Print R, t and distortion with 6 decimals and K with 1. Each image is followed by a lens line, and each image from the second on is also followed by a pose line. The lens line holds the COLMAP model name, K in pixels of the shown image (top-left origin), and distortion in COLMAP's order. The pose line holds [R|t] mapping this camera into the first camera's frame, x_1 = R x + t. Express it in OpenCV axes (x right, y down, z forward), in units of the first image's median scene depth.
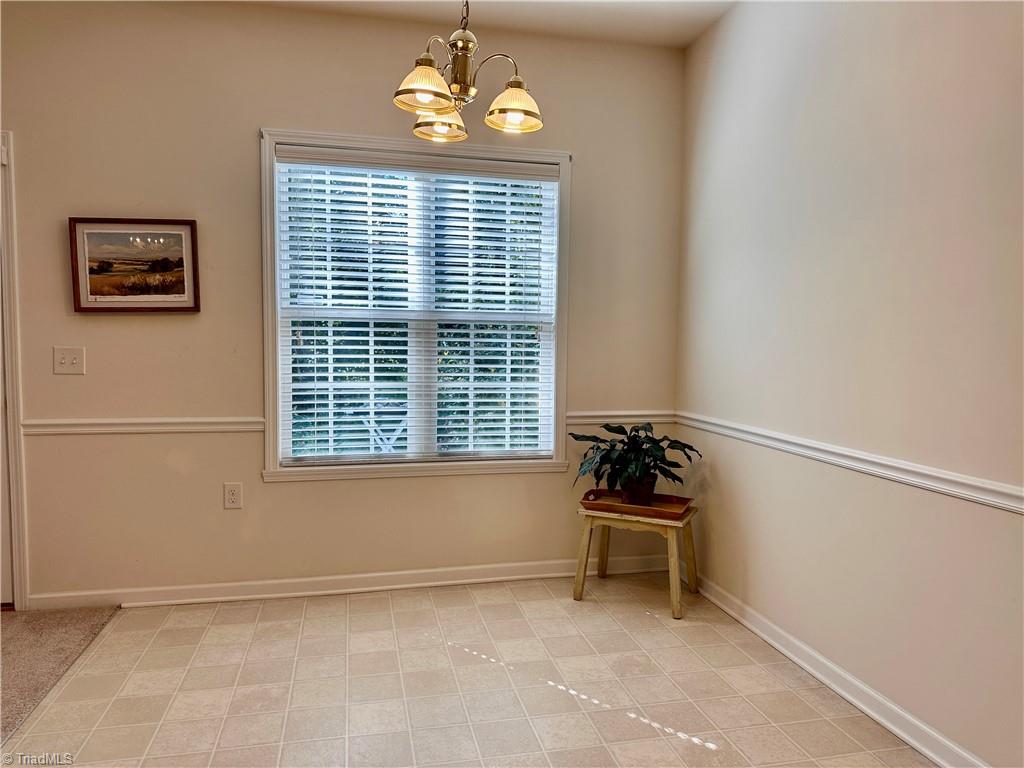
lens RADIAL K [[718.7, 0, 512.3], [0, 718.7, 387.8], [0, 0, 1]] dist [0.003490, -0.004775]
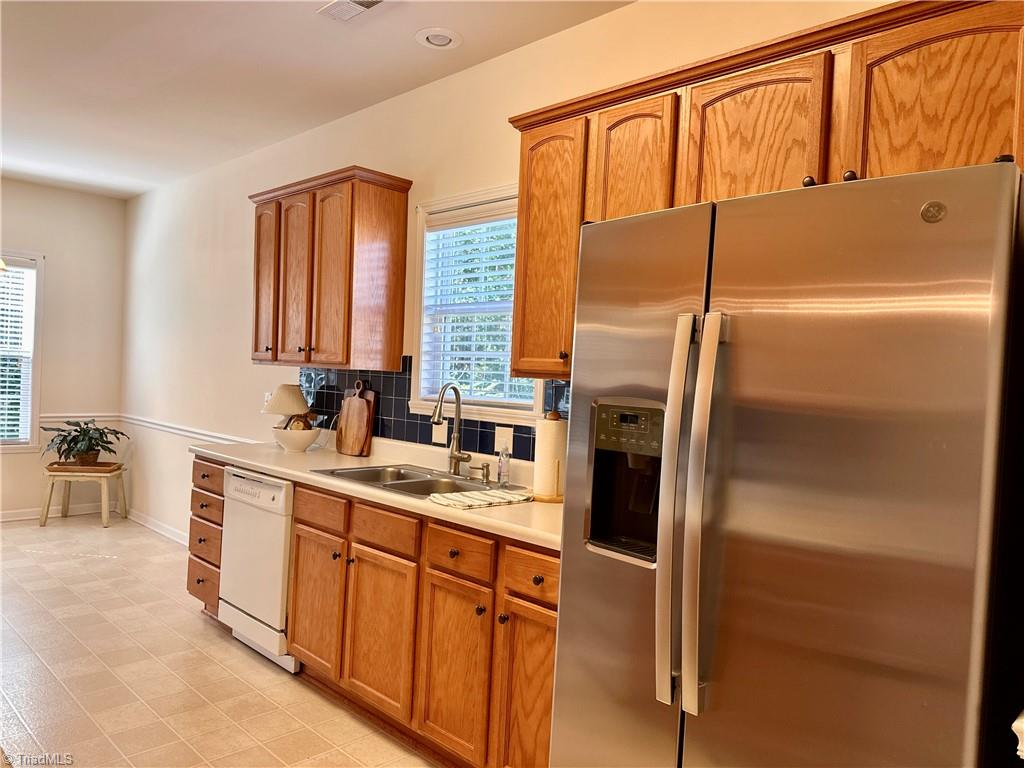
lens RADIAL K [[715.8, 0, 511.0], [0, 715.8, 390.1], [0, 0, 1]] dist [0.124908, -0.169554]
pose [[0.838748, 0.016135, 0.544280, 0.071986], [-0.001652, 0.999632, -0.027088, 0.024664], [-0.544517, 0.021821, 0.838466, -0.978206]]
